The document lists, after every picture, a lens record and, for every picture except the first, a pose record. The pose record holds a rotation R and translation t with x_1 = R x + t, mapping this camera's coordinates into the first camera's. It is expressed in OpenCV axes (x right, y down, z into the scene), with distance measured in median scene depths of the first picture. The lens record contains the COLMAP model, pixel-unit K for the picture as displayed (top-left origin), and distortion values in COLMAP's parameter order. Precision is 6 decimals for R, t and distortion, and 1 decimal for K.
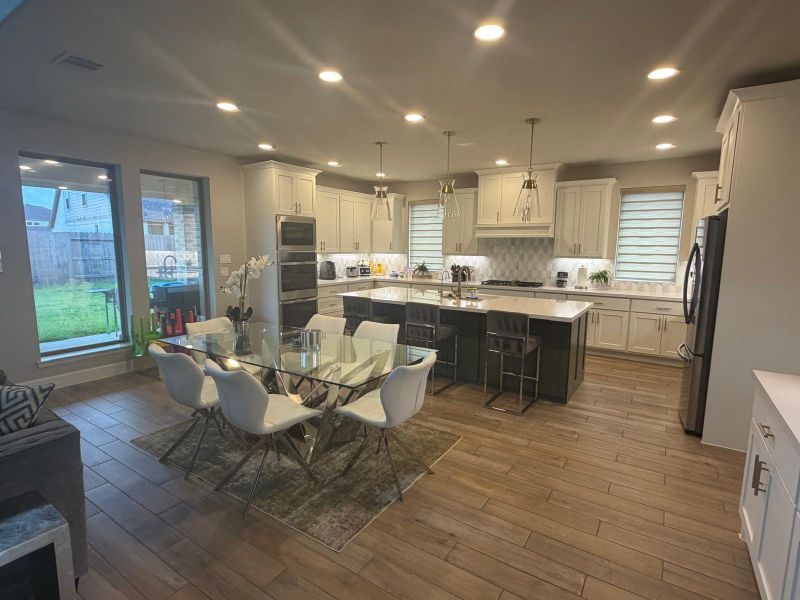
lens RADIAL K [[413.3, 0, 400.0], [0, 413.3, 300.0], [0, 0, 1]] dist [-0.002449, 0.001014]
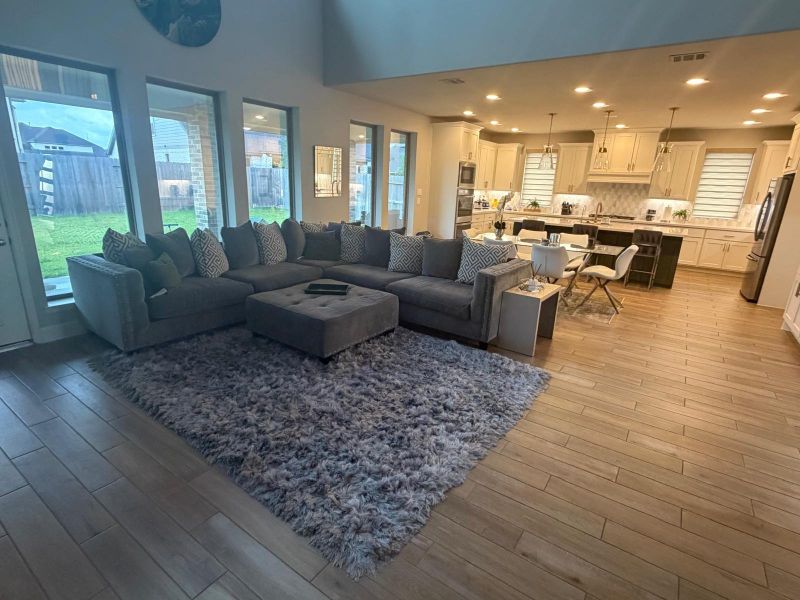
lens RADIAL K [[413.3, 0, 400.0], [0, 413.3, 300.0], [0, 0, 1]] dist [-0.002449, 0.001014]
pose [[0.999278, 0.035713, -0.012990, -0.440075], [-0.033399, 0.988404, 0.148128, 0.057336], [0.018129, -0.147587, 0.988883, -0.443282]]
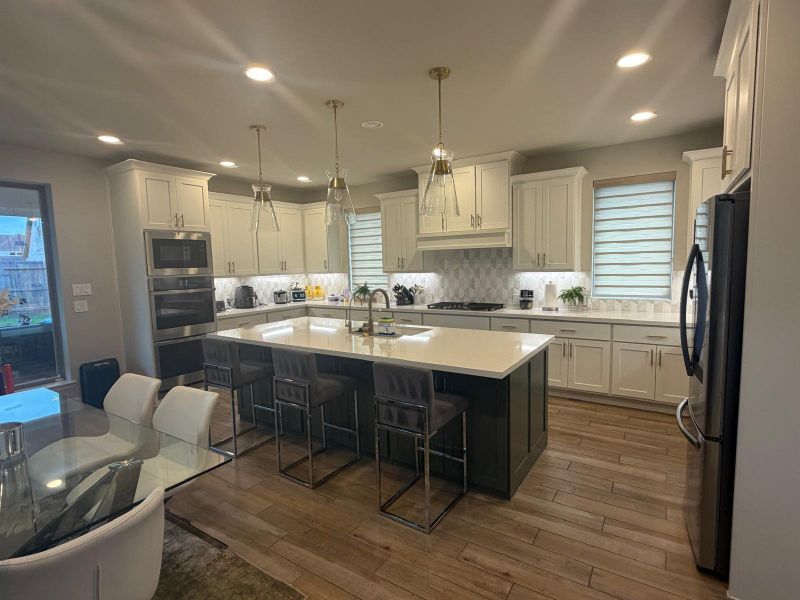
lens RADIAL K [[413.3, 0, 400.0], [0, 413.3, 300.0], [0, 0, 1]] dist [-0.002449, 0.001014]
pose [[0.999347, -0.036115, -0.000584, 0.161022], [0.036063, 0.998550, -0.039973, -0.027257], [0.002026, 0.039925, 0.999201, 0.227369]]
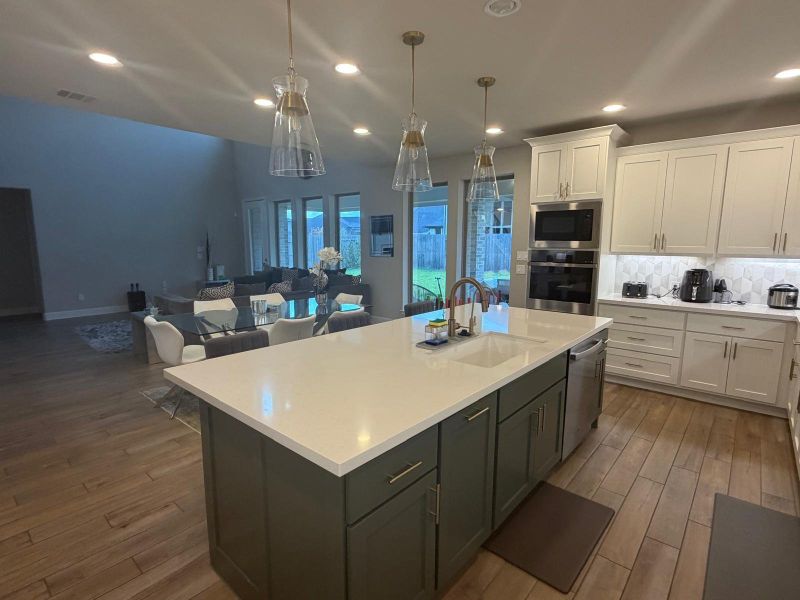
lens RADIAL K [[413.3, 0, 400.0], [0, 413.3, 300.0], [0, 0, 1]] dist [-0.002449, 0.001014]
pose [[-0.131194, 0.128915, -0.982939, 0.520560], [-0.137272, 0.979595, 0.146799, -0.094530], [0.981807, 0.154189, -0.110821, 0.788633]]
